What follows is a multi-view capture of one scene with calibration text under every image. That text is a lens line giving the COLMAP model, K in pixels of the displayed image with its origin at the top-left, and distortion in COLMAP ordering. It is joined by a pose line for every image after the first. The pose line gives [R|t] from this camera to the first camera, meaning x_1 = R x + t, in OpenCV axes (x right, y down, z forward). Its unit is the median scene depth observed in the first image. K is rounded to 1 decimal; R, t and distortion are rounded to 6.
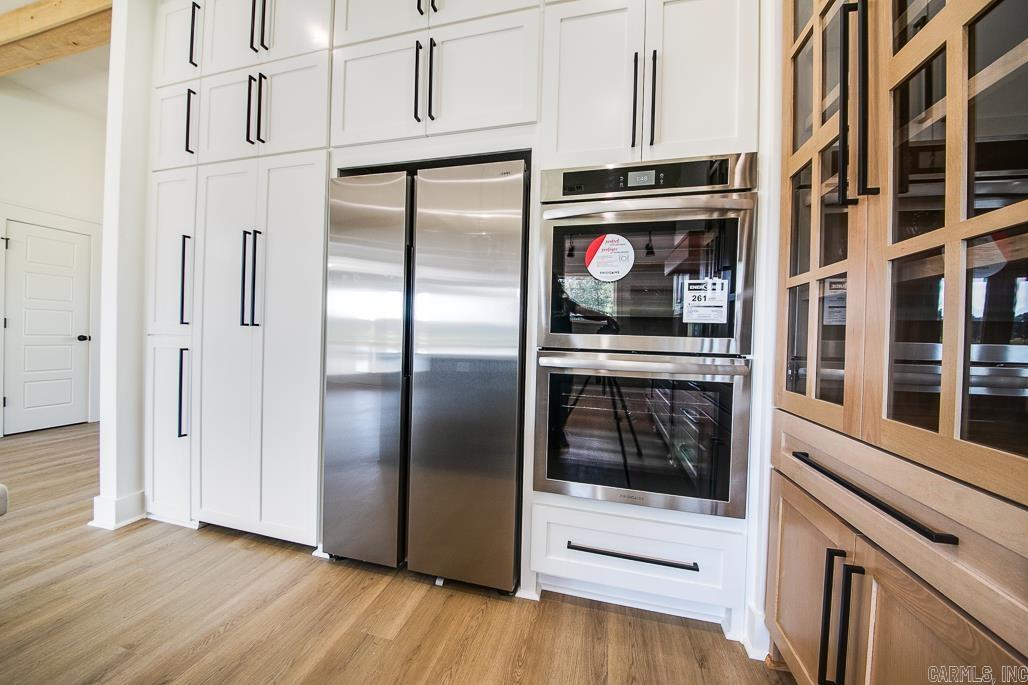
lens RADIAL K [[361.0, 0, 516.3], [0, 361.0, 344.1], [0, 0, 1]] dist [0.004076, -0.009538]
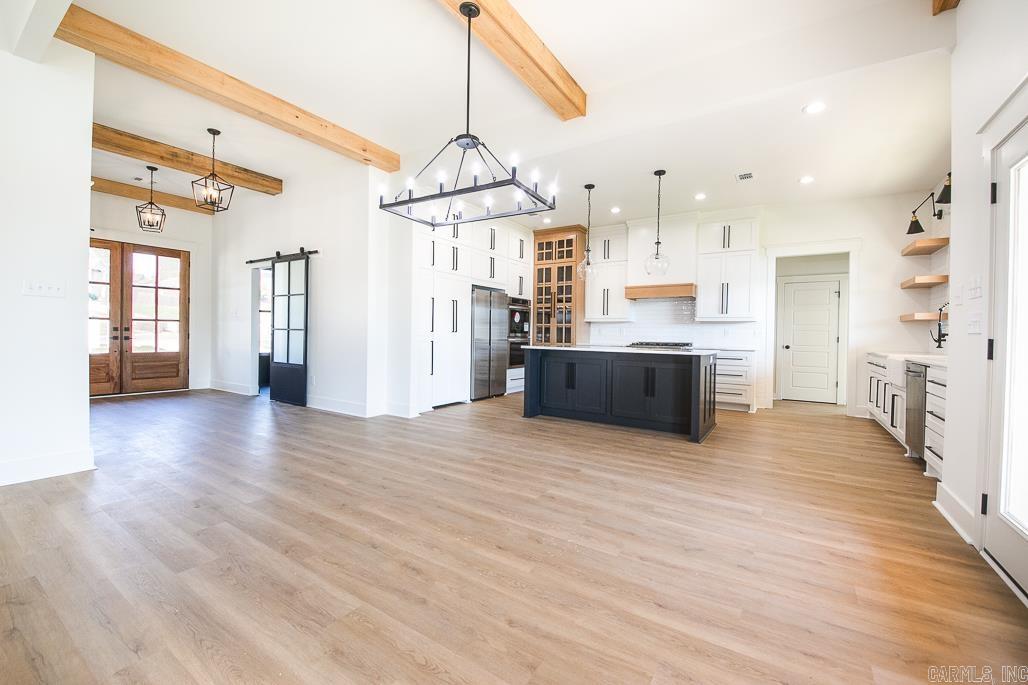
lens RADIAL K [[416.8, 0, 509.6], [0, 416.8, 339.1], [0, 0, 1]] dist [-0.001070, -0.004575]
pose [[0.328012, -0.030362, 0.944185, -5.044277], [0.004629, 0.999523, 0.030534, -0.121122], [-0.944662, -0.005645, 0.327996, -0.729223]]
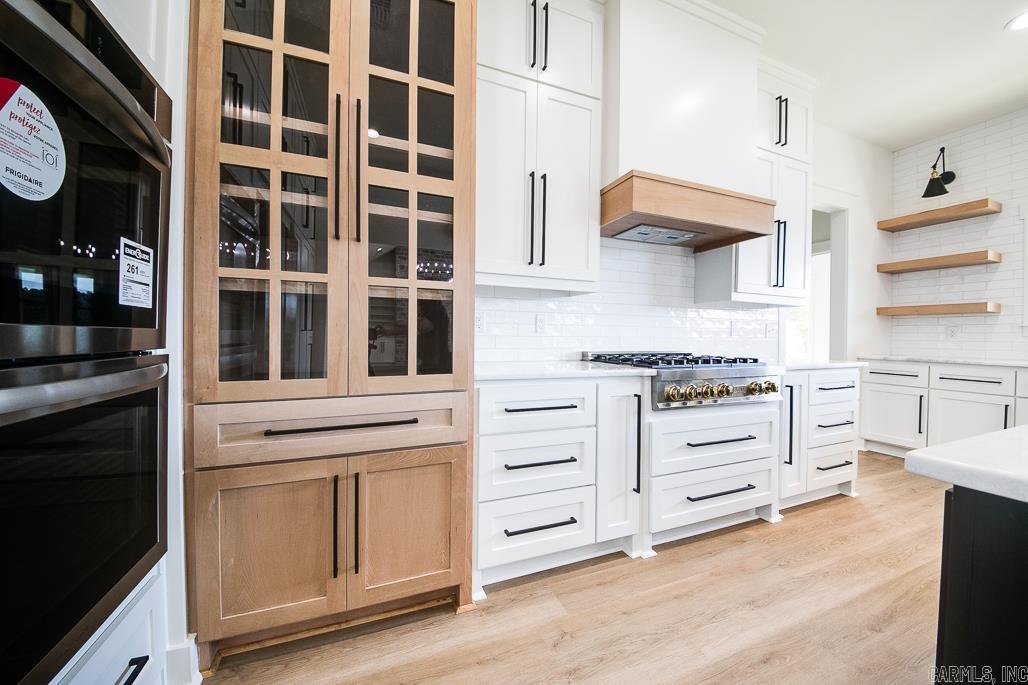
lens RADIAL K [[361.0, 0, 511.6], [0, 361.0, 338.6], [0, 0, 1]] dist [0.004076, -0.009538]
pose [[-0.585935, -0.039134, 0.809413, -0.426600], [-0.014970, 0.999186, 0.037472, -0.032058], [-0.810220, 0.009839, -0.586044, 0.785151]]
